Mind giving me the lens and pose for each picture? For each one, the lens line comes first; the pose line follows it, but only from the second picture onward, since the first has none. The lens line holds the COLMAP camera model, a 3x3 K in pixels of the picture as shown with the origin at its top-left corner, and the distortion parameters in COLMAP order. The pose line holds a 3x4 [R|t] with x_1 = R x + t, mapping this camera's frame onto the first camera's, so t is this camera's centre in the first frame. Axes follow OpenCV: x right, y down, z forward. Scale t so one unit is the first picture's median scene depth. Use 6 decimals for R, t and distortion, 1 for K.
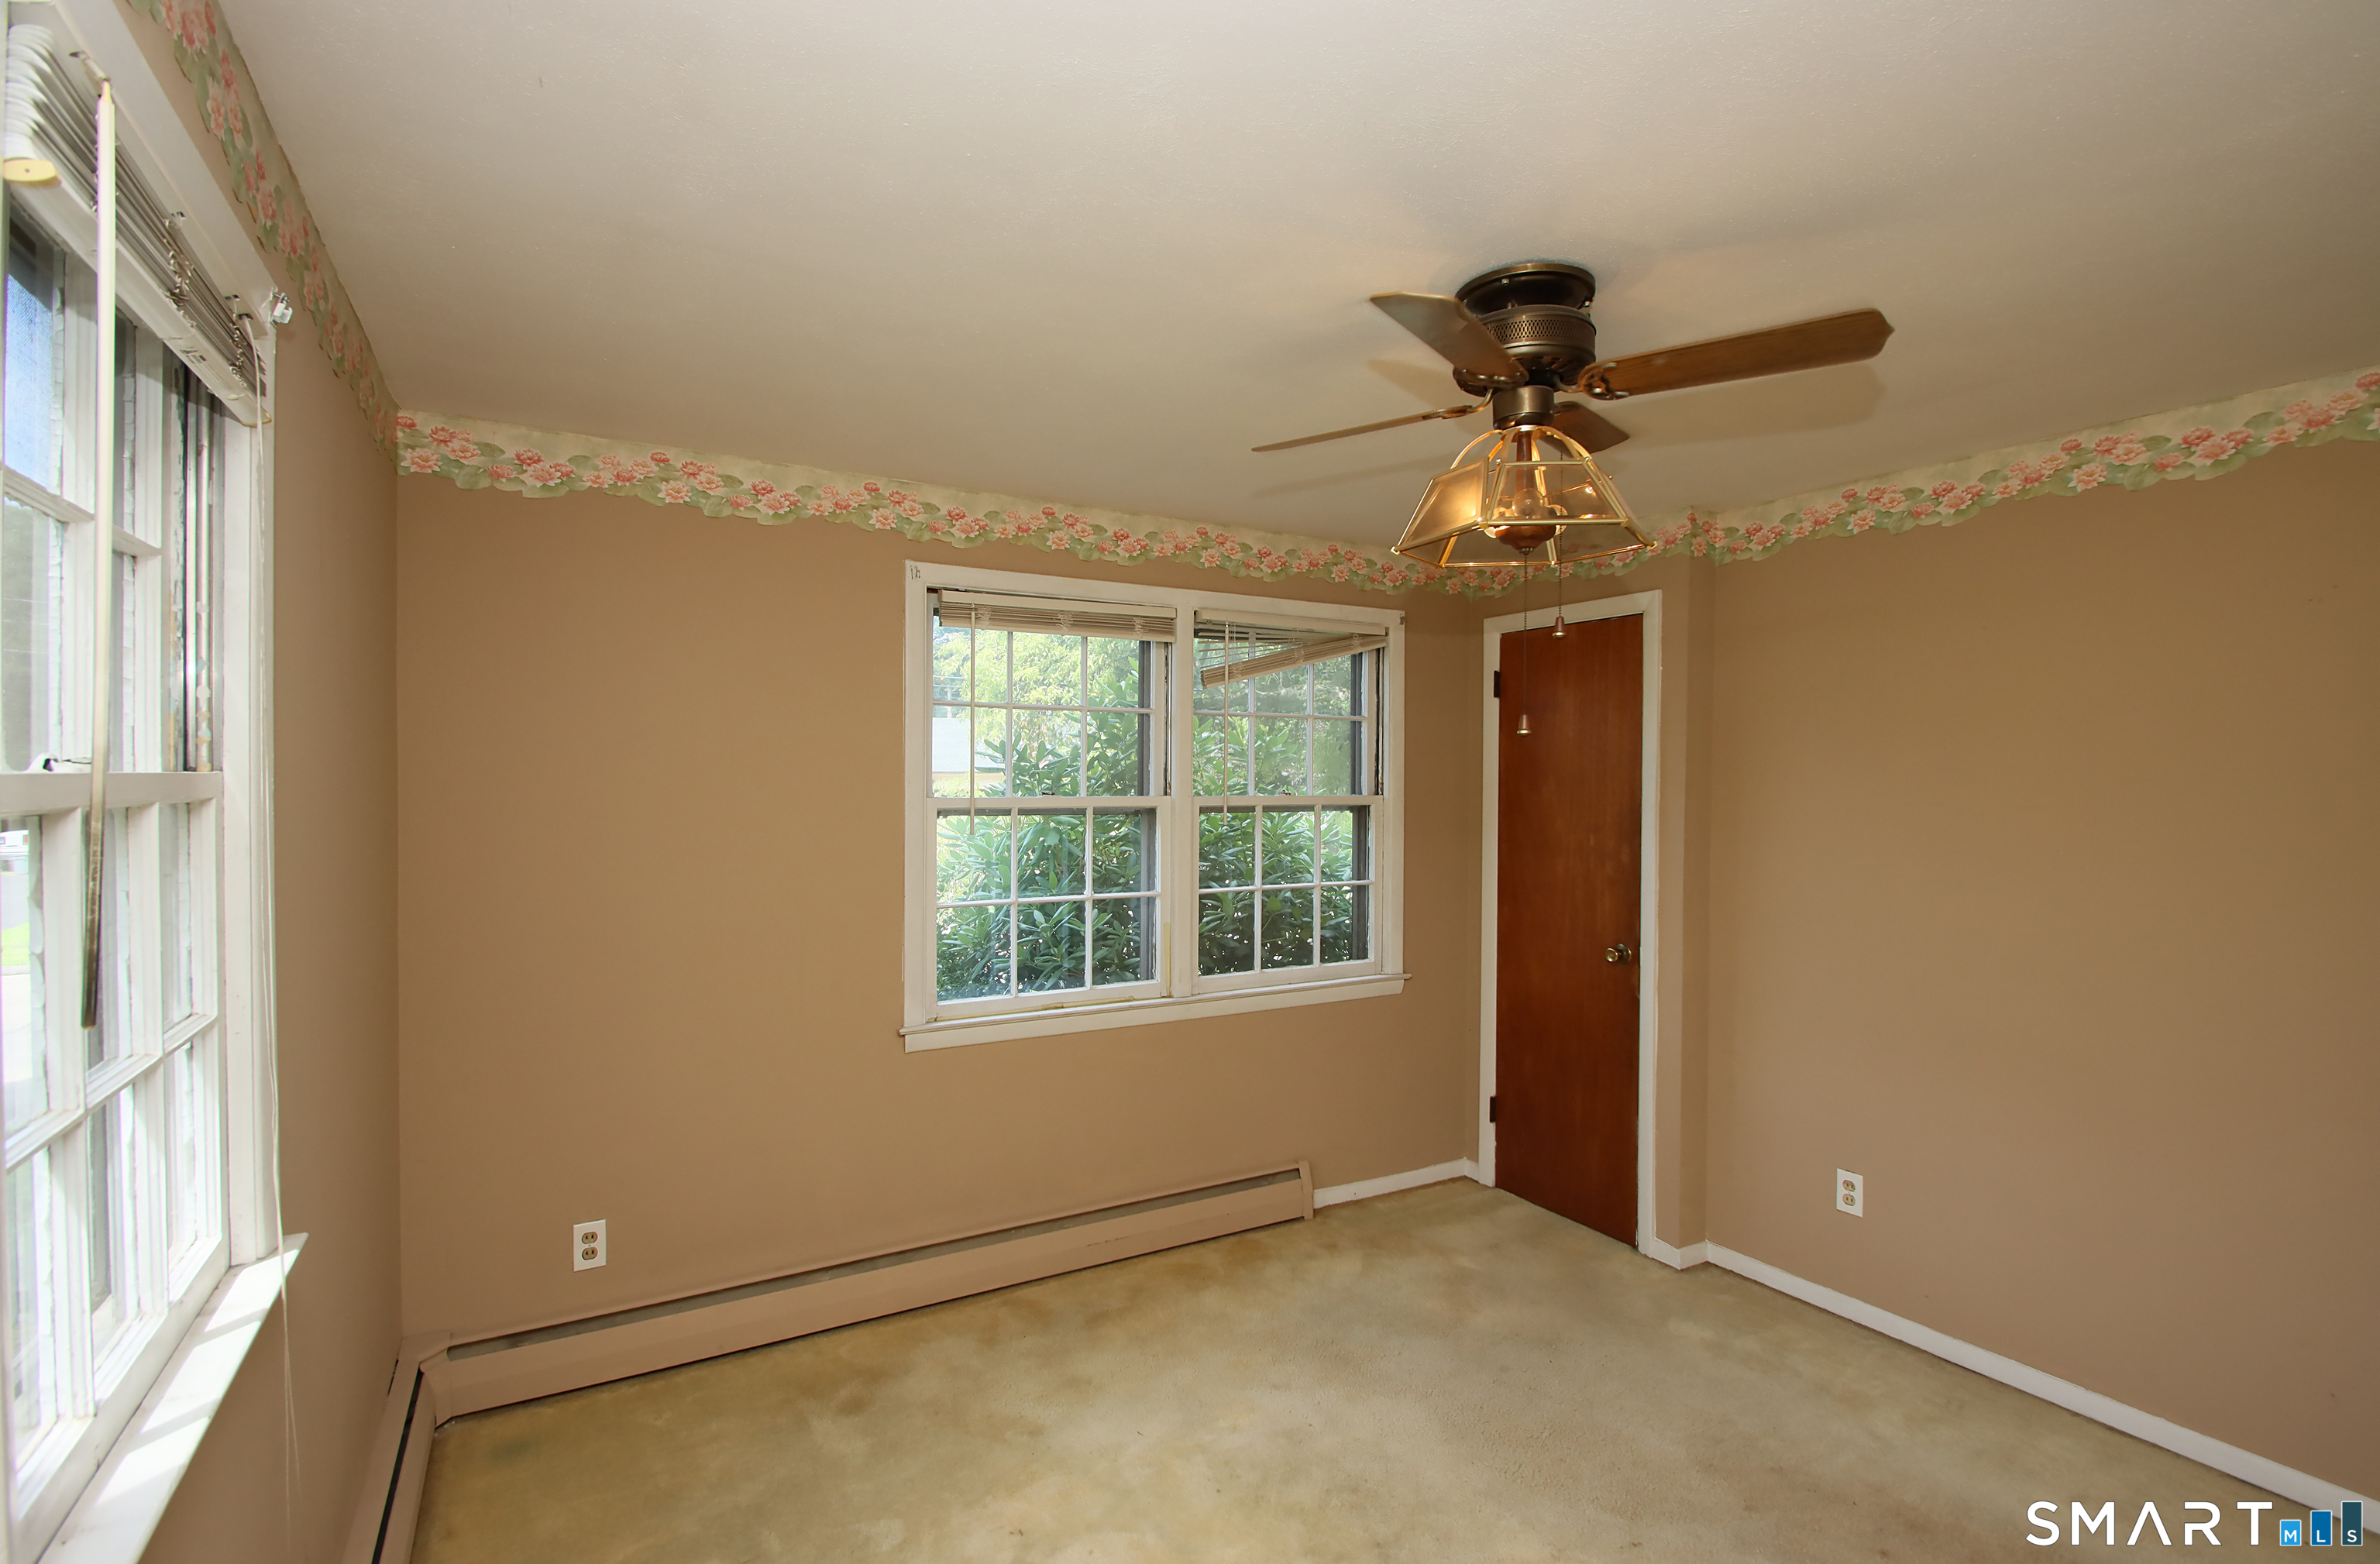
lens RADIAL K [[1106.3, 0, 1197.4], [0, 1106.3, 794.3], [0, 0, 1]] dist [0.022418, -0.023639]
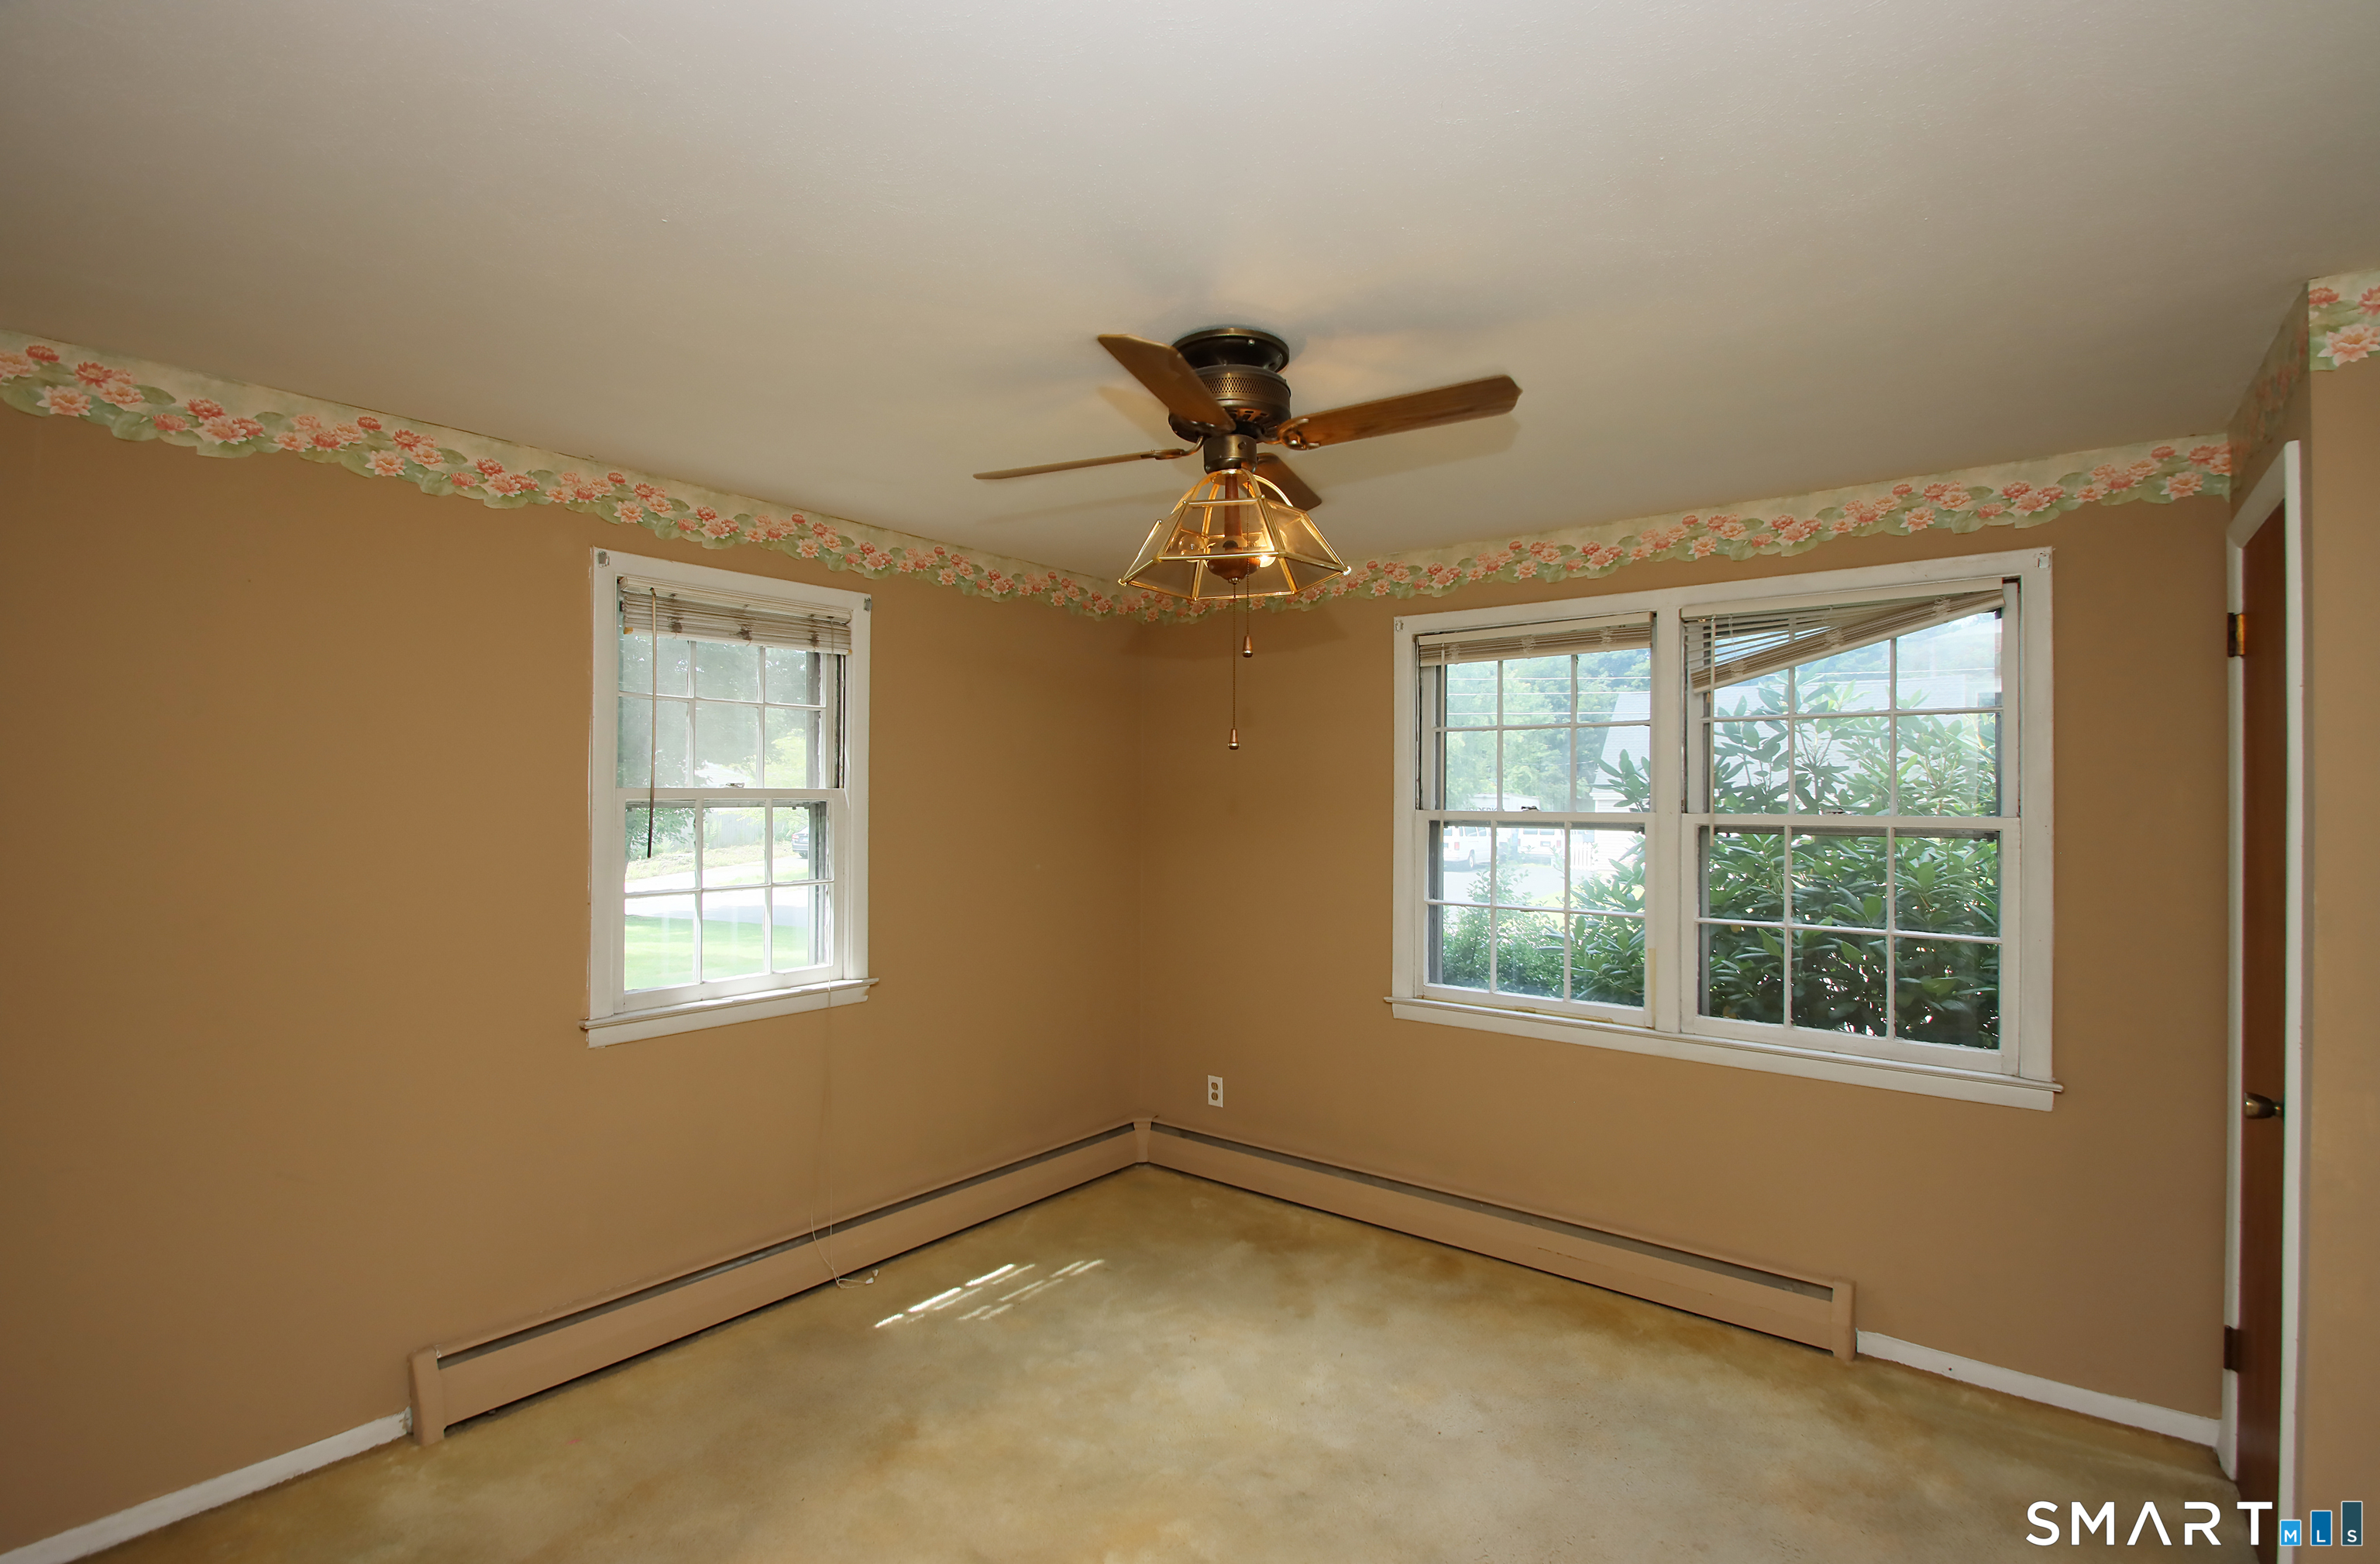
lens RADIAL K [[1105.7, 0, 1190.0], [0, 1105.7, 782.0], [0, 0, 1]] dist [0.002867, 0.000374]
pose [[0.372008, -0.012790, -0.928141, 0.727121], [-0.014840, 0.999695, -0.019723, 0.000251], [0.928111, 0.021111, 0.371705, 0.305756]]
